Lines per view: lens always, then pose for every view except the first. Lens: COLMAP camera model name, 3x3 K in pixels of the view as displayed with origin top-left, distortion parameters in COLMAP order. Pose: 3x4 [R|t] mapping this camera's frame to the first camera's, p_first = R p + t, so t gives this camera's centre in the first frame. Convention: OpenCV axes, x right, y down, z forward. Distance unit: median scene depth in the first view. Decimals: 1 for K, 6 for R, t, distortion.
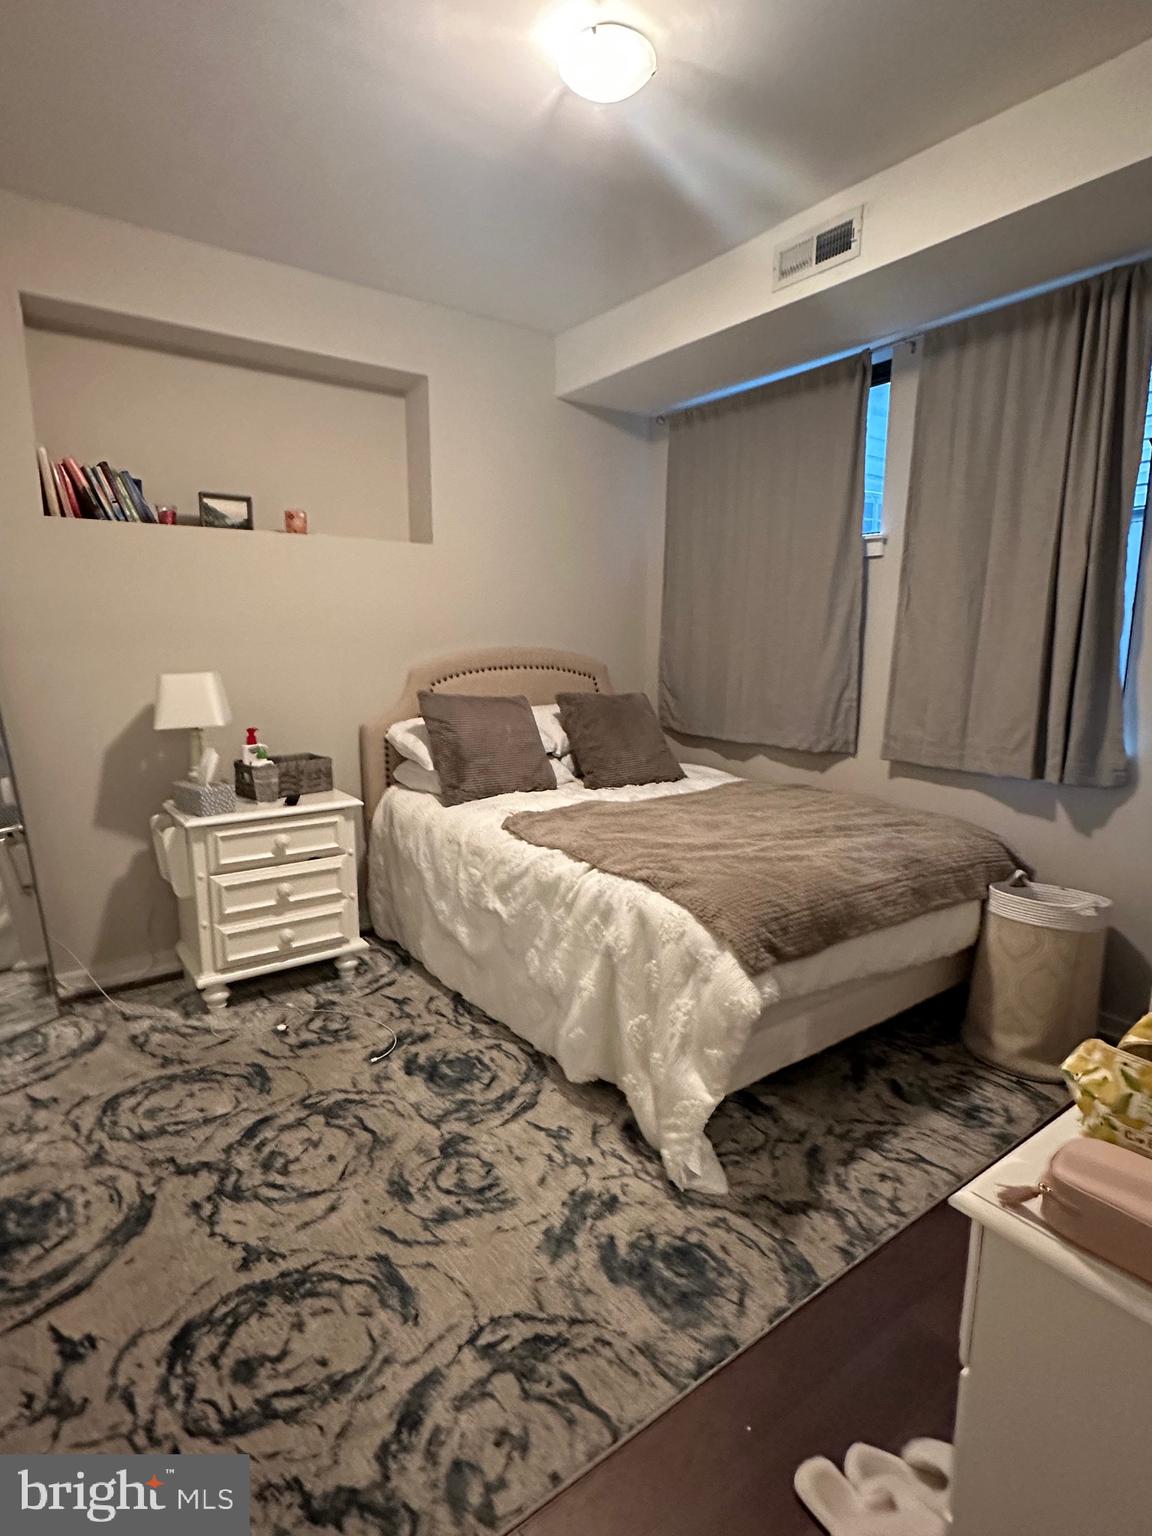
lens RADIAL K [[791.2, 0, 576.8], [0, 791.2, 768.7], [0, 0, 1]] dist [-0.001533, 0.000157]
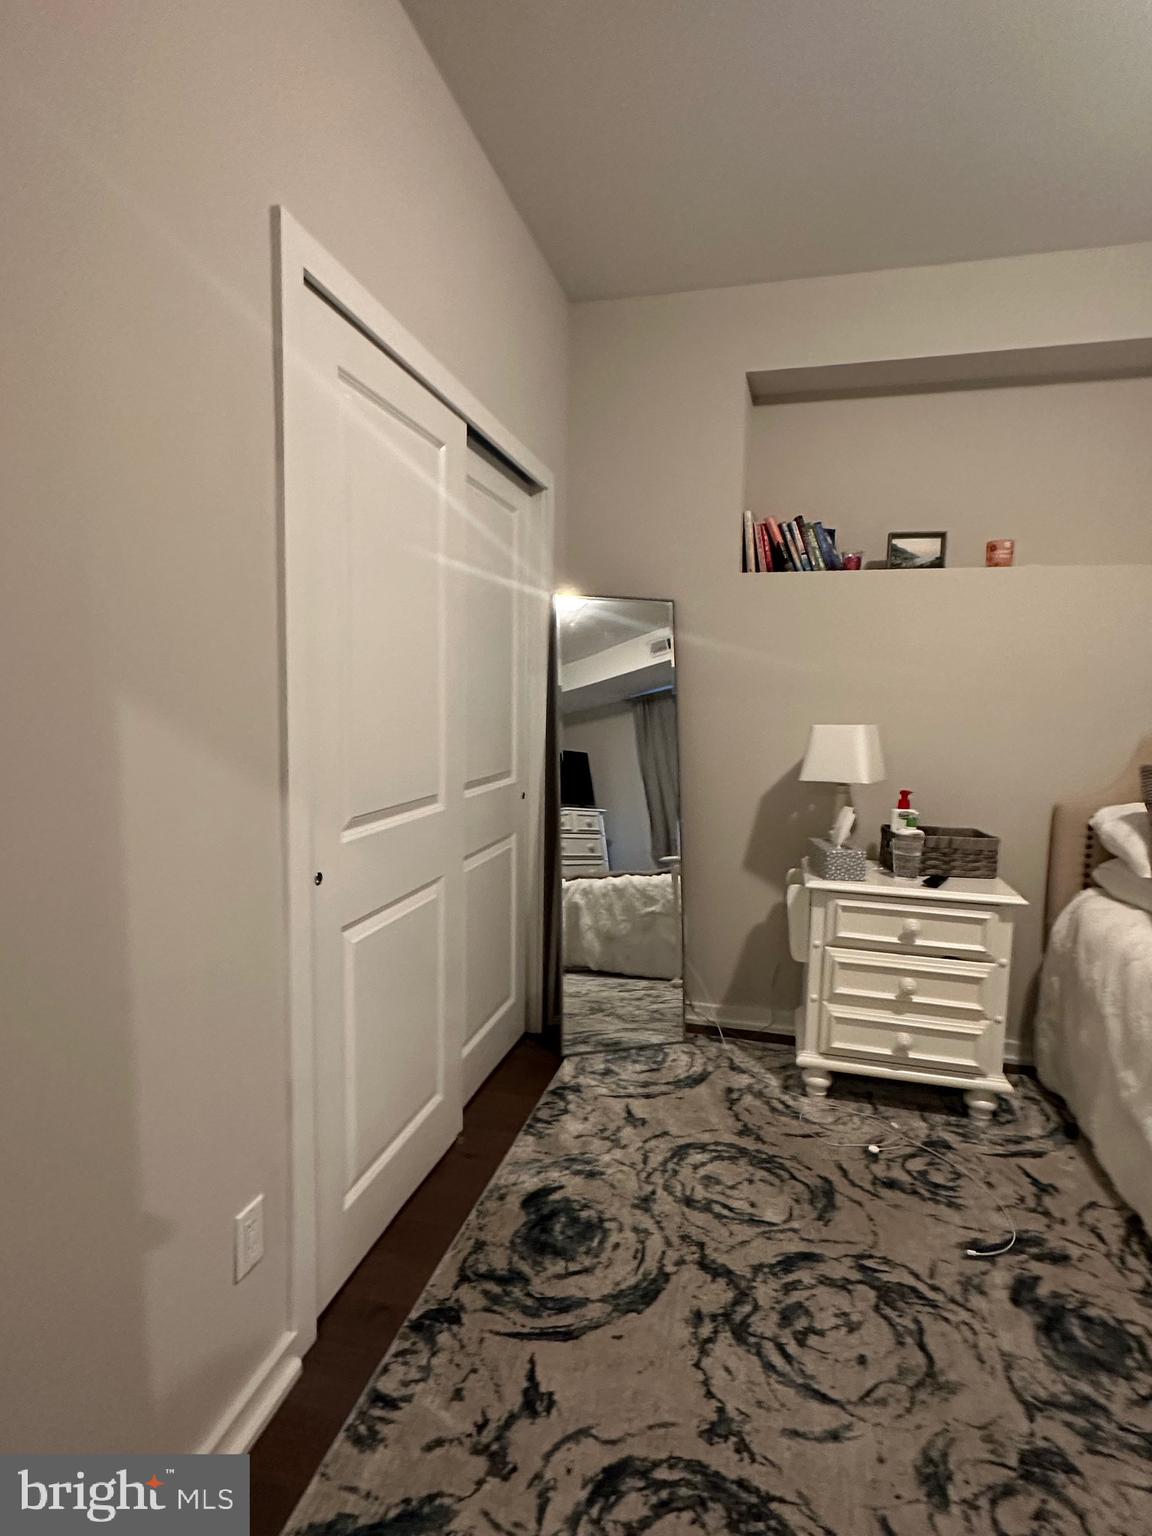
lens RADIAL K [[791.2, 0, 571.6], [0, 791.2, 769.3], [0, 0, 1]] dist [-0.001533, 0.000157]
pose [[0.622975, 0.086212, -0.777476, 0.041001], [-0.149235, 0.988752, -0.009938, -0.011956], [0.767874, 0.122218, 0.628834, 0.184059]]
